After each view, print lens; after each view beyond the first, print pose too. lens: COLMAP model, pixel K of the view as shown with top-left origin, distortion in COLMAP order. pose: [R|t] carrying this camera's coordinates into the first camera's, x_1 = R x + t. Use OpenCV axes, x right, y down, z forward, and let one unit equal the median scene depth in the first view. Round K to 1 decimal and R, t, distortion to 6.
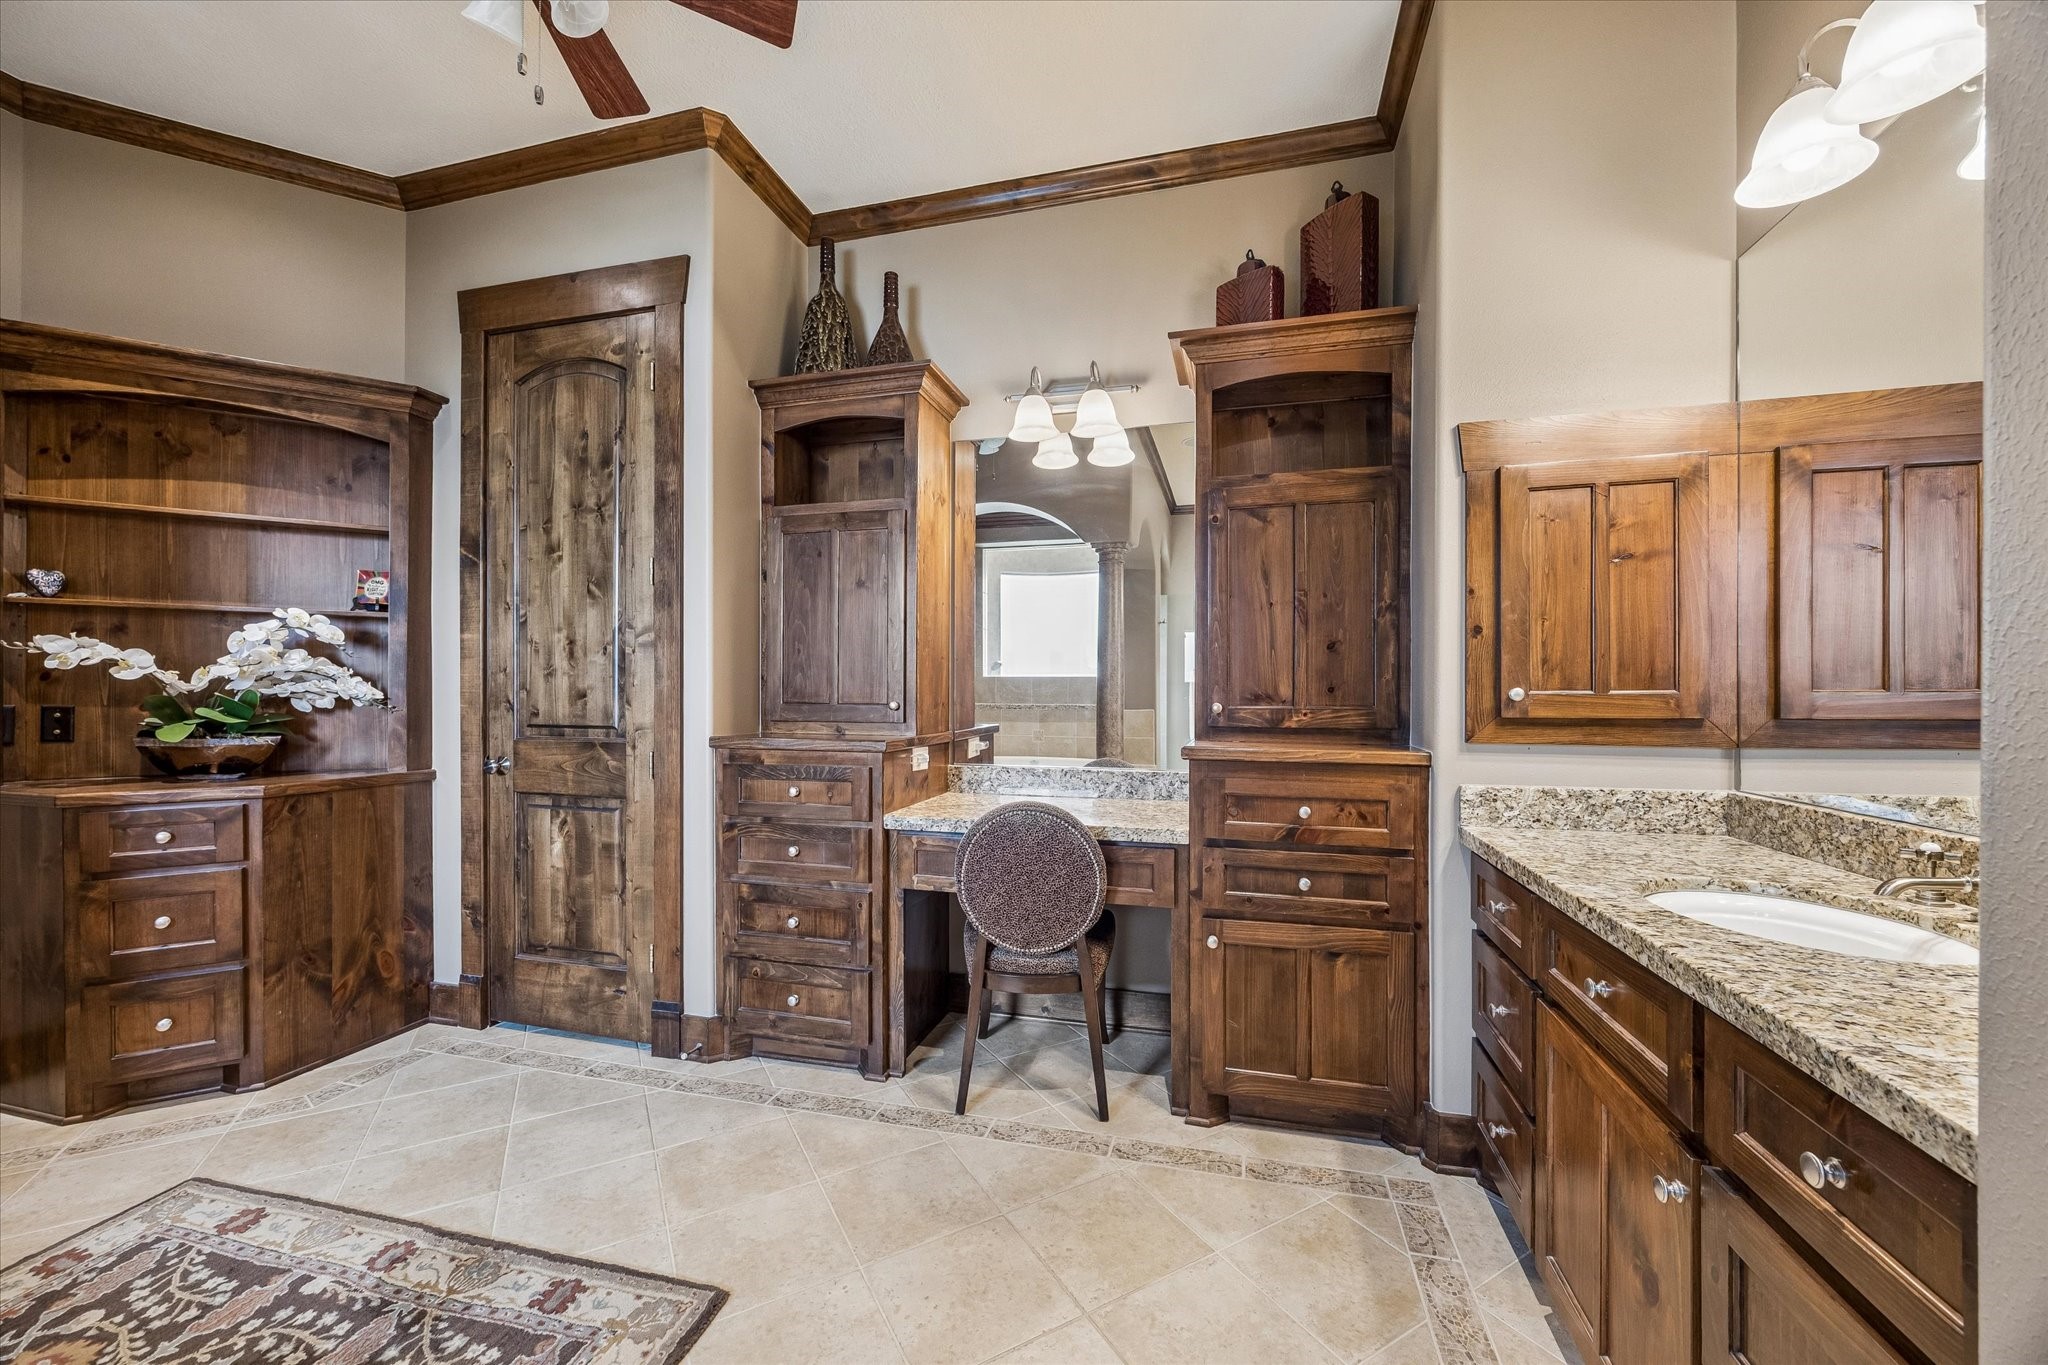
lens RADIAL K [[780.0, 0, 1031.3], [0, 780.0, 694.2], [0, 0, 1]] dist [-0.003621, -0.000607]
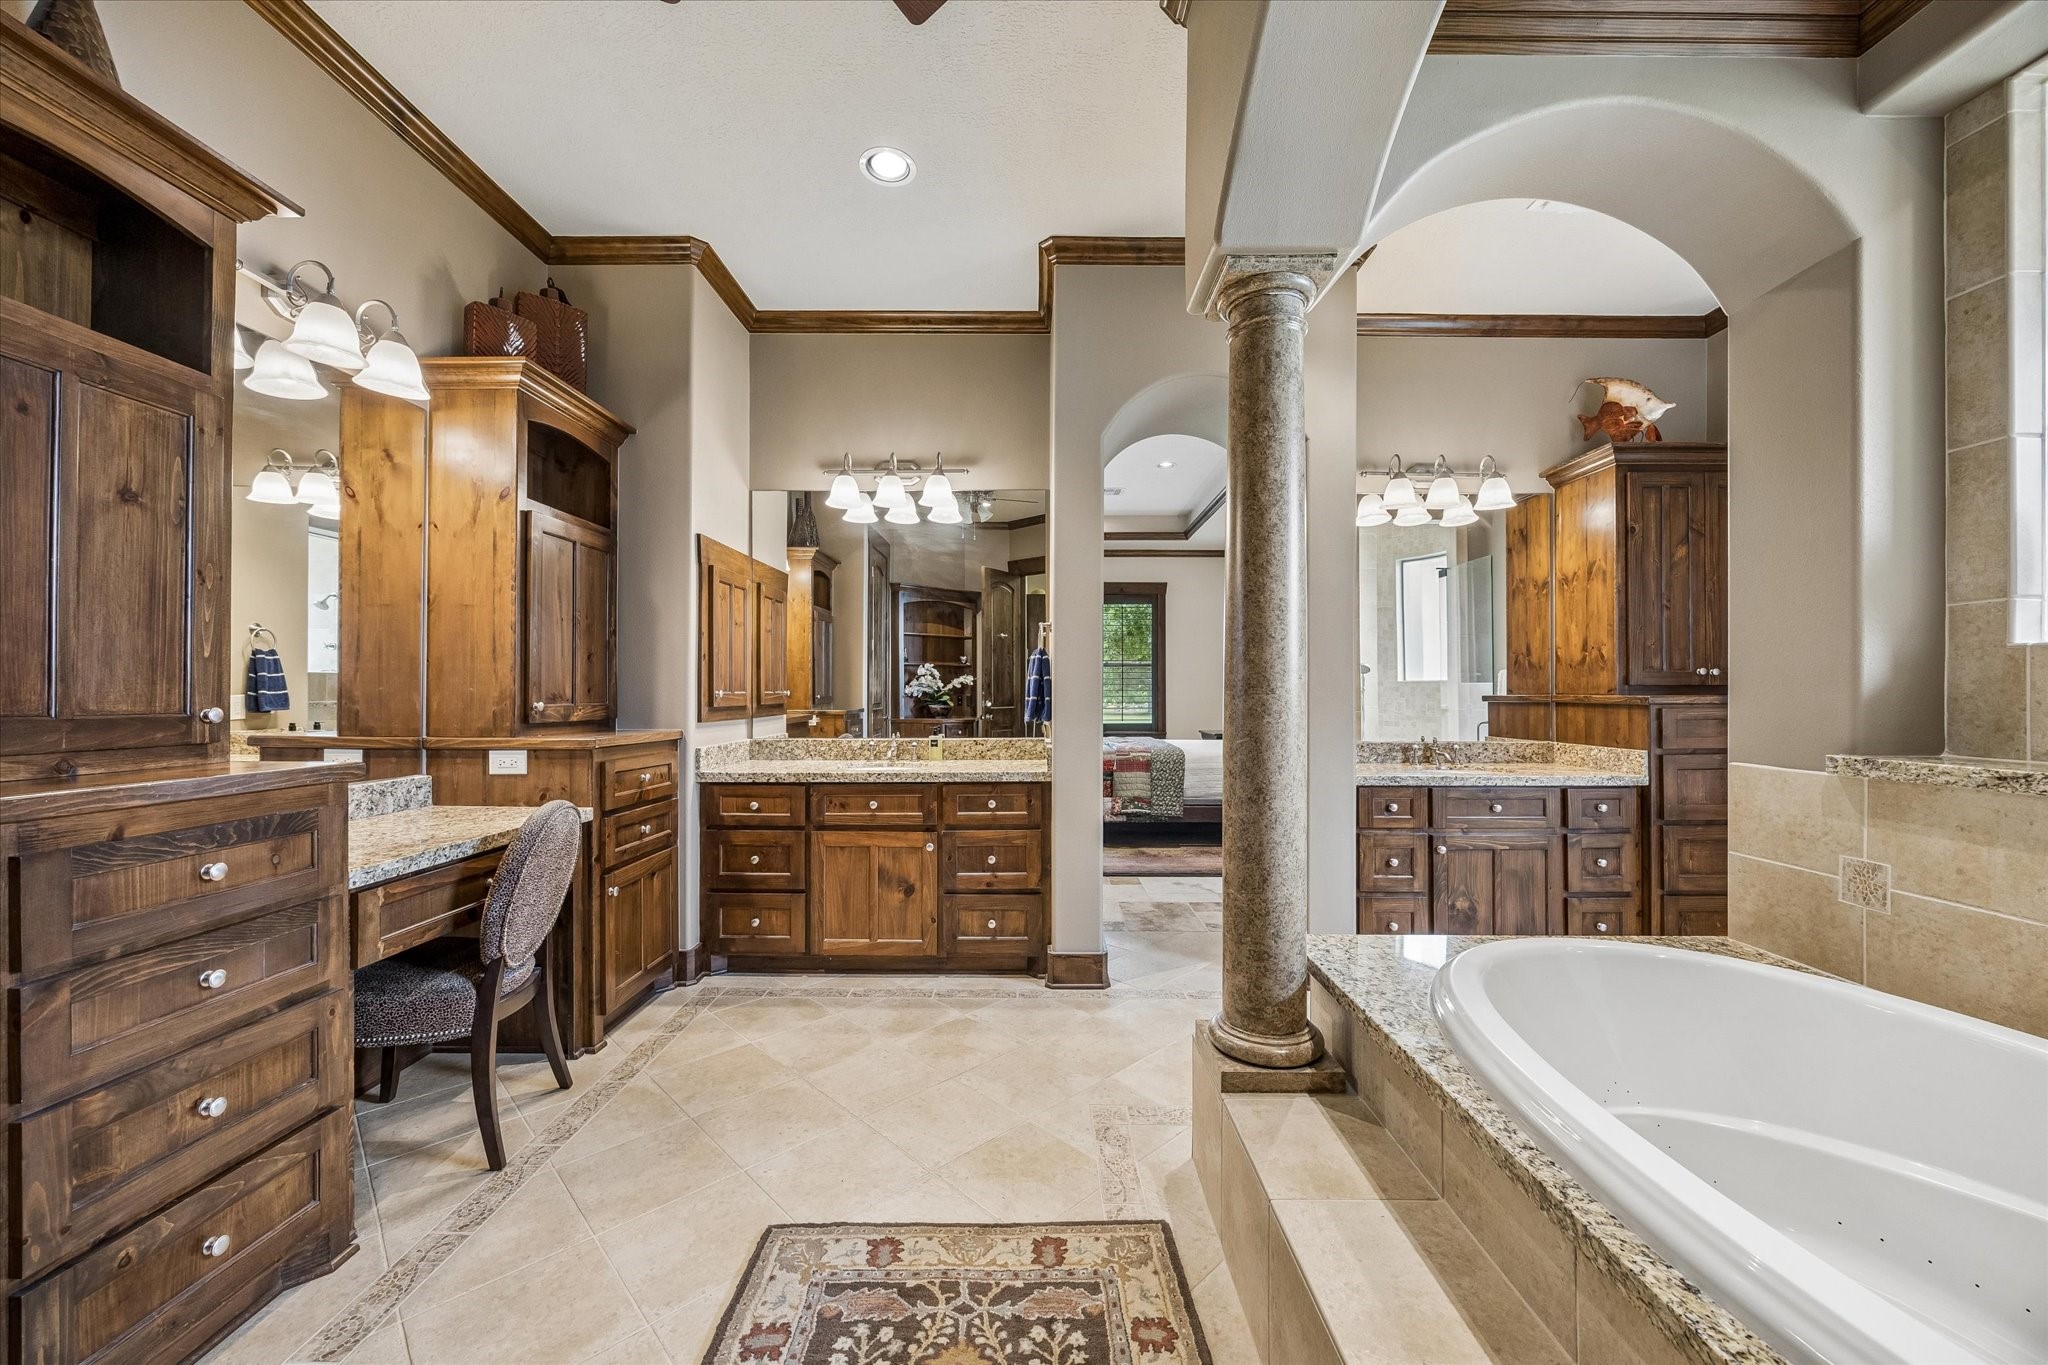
lens RADIAL K [[780.0, 0, 1031.8], [0, 780.0, 685.4], [0, 0, 1]] dist [-0.003621, -0.000607]
pose [[-0.254642, 0.007336, 0.967008, -1.119189], [-0.000051, 0.999971, -0.007599, -0.004601], [-0.967035, -0.001985, -0.254634, 0.650232]]
